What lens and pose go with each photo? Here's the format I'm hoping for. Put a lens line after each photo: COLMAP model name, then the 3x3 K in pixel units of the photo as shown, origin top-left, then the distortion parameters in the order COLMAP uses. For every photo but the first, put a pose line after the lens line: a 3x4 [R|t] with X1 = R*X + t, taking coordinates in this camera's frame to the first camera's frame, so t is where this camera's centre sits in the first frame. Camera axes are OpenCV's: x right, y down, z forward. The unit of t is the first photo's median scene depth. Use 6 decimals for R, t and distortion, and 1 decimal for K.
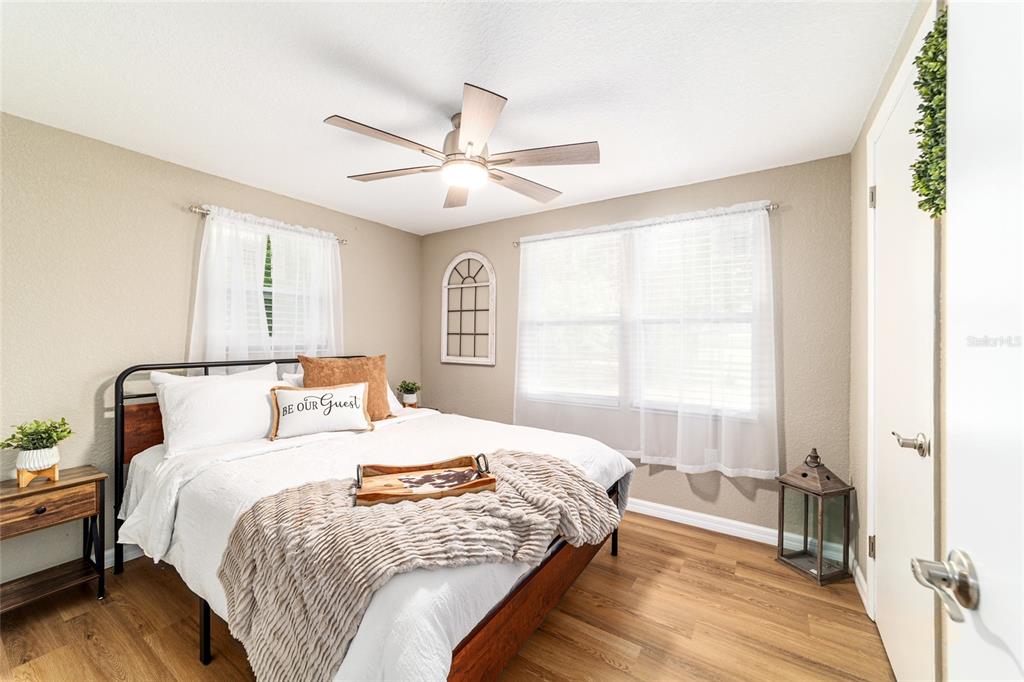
lens RADIAL K [[394.8, 0, 513.2], [0, 394.8, 341.2], [0, 0, 1]] dist [-0.009255, 0.002200]
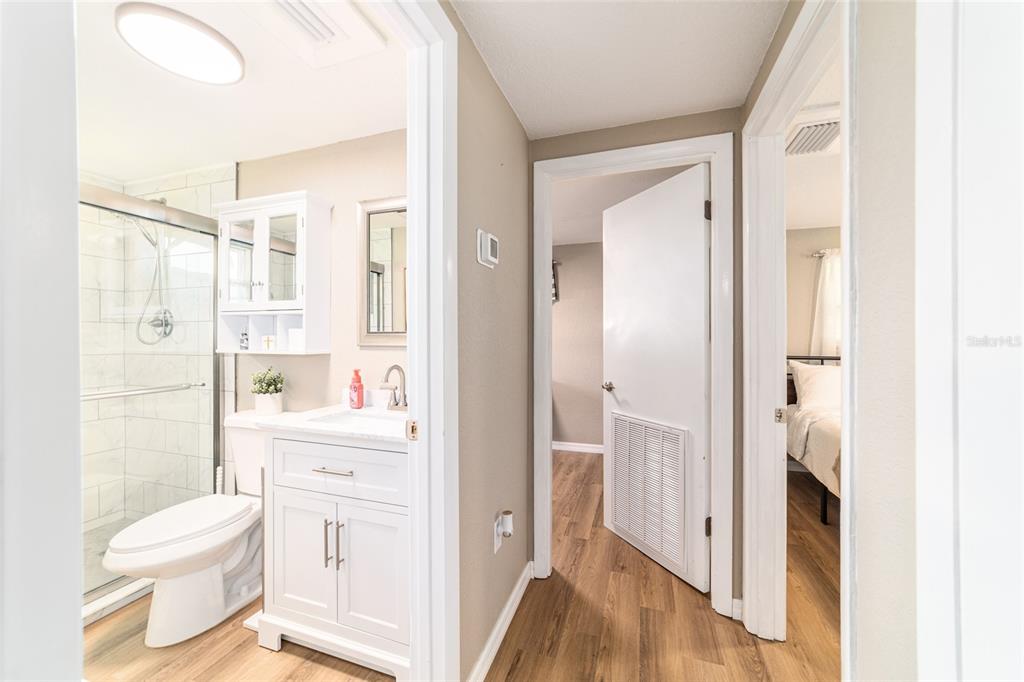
lens RADIAL K [[394.8, 0, 510.9], [0, 394.8, 344.0], [0, 0, 1]] dist [-0.009255, 0.002200]
pose [[0.250293, 0.003808, -0.968163, 0.364404], [-0.000900, 0.999993, 0.003701, 0.002838], [0.968170, -0.000055, 0.250295, -0.516927]]
